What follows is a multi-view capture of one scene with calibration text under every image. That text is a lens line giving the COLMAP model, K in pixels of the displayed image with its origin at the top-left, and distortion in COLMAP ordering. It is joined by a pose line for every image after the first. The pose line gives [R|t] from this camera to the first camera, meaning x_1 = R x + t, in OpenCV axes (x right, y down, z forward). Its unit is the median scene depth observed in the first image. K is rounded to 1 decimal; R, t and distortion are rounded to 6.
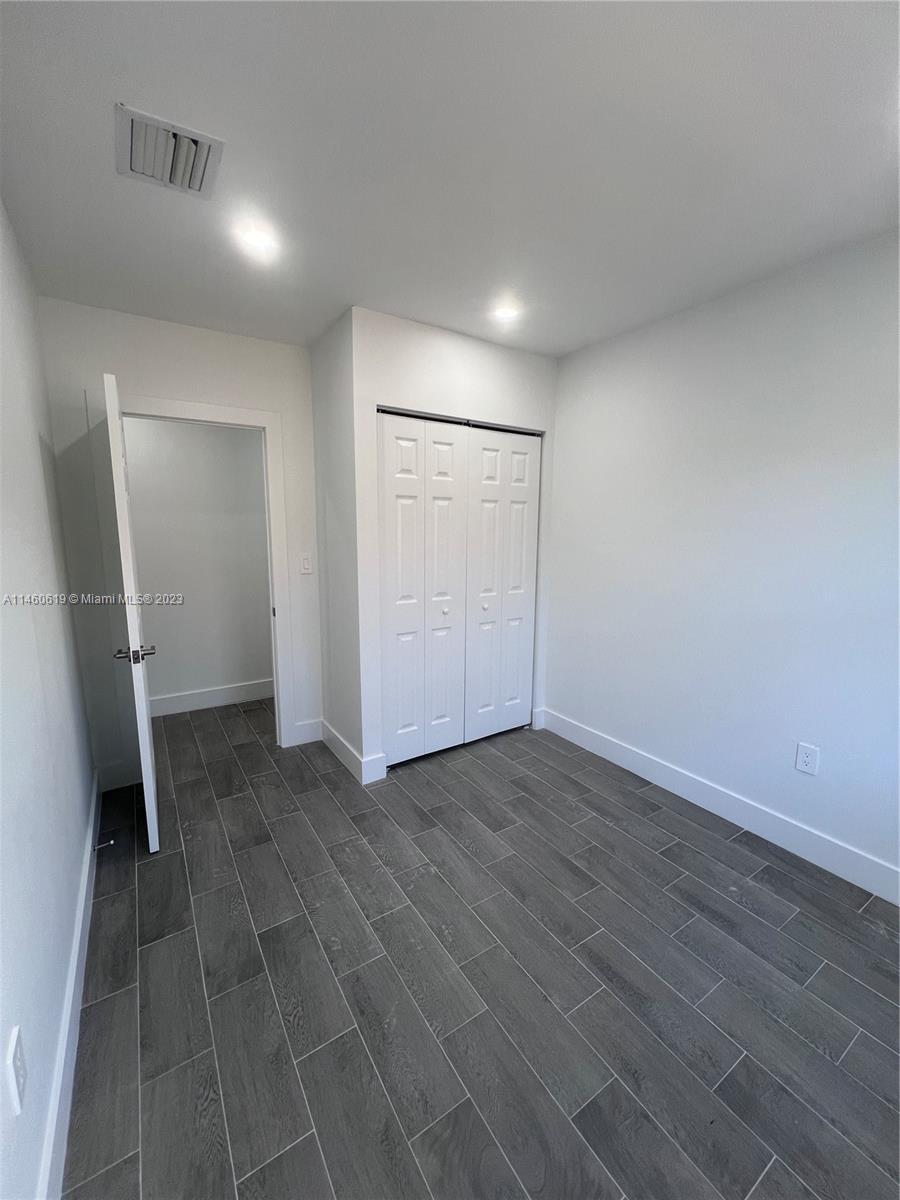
lens RADIAL K [[481.9, 0, 450.0], [0, 481.9, 600.0], [0, 0, 1]] dist [-0.001371, 0.000247]
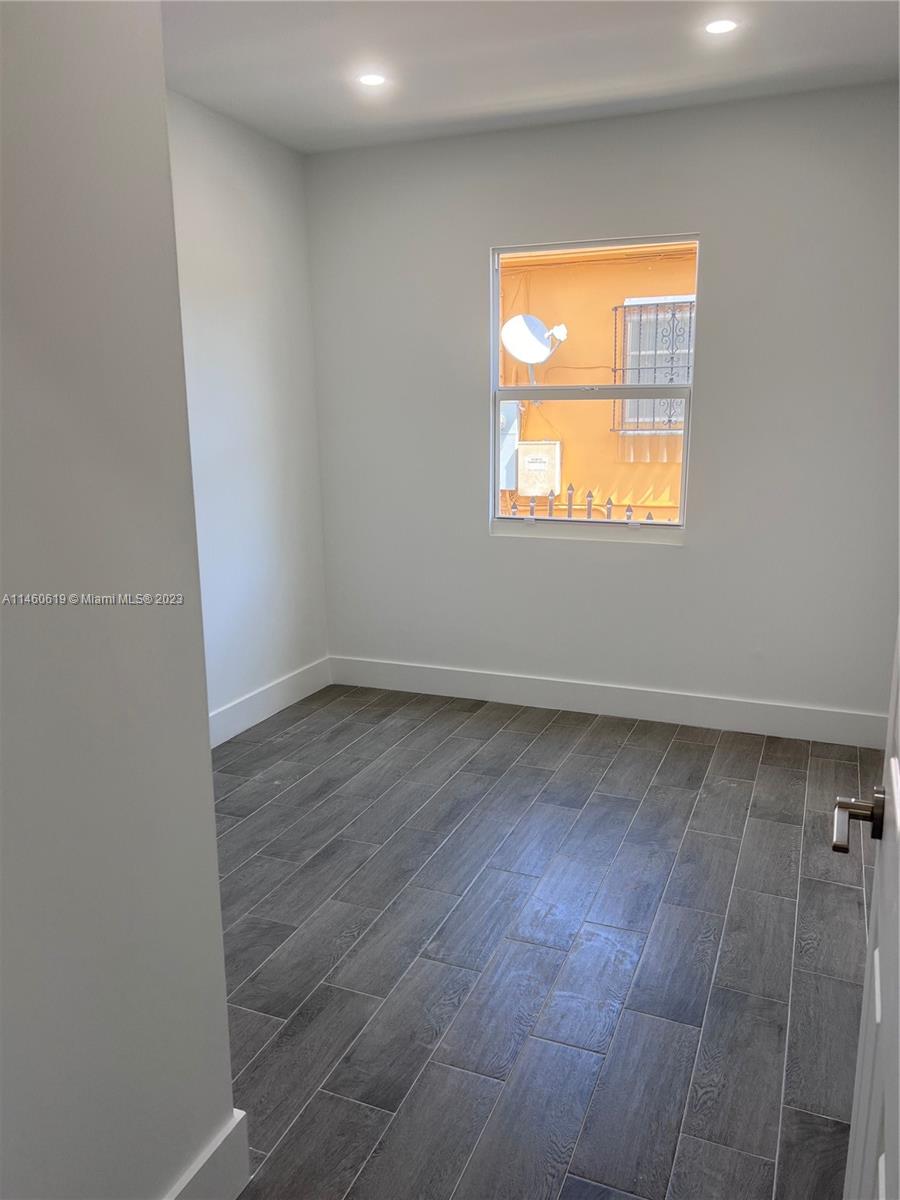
lens RADIAL K [[901.8, 0, 450.0], [0, 901.8, 600.0], [0, 0, 1]] dist [0.053952, -0.056342]
pose [[-0.565308, -0.170253, 0.807119, -1.084107], [0.133042, 0.946839, 0.292908, -0.233991], [-0.814080, 0.272964, -0.512605, 1.726541]]
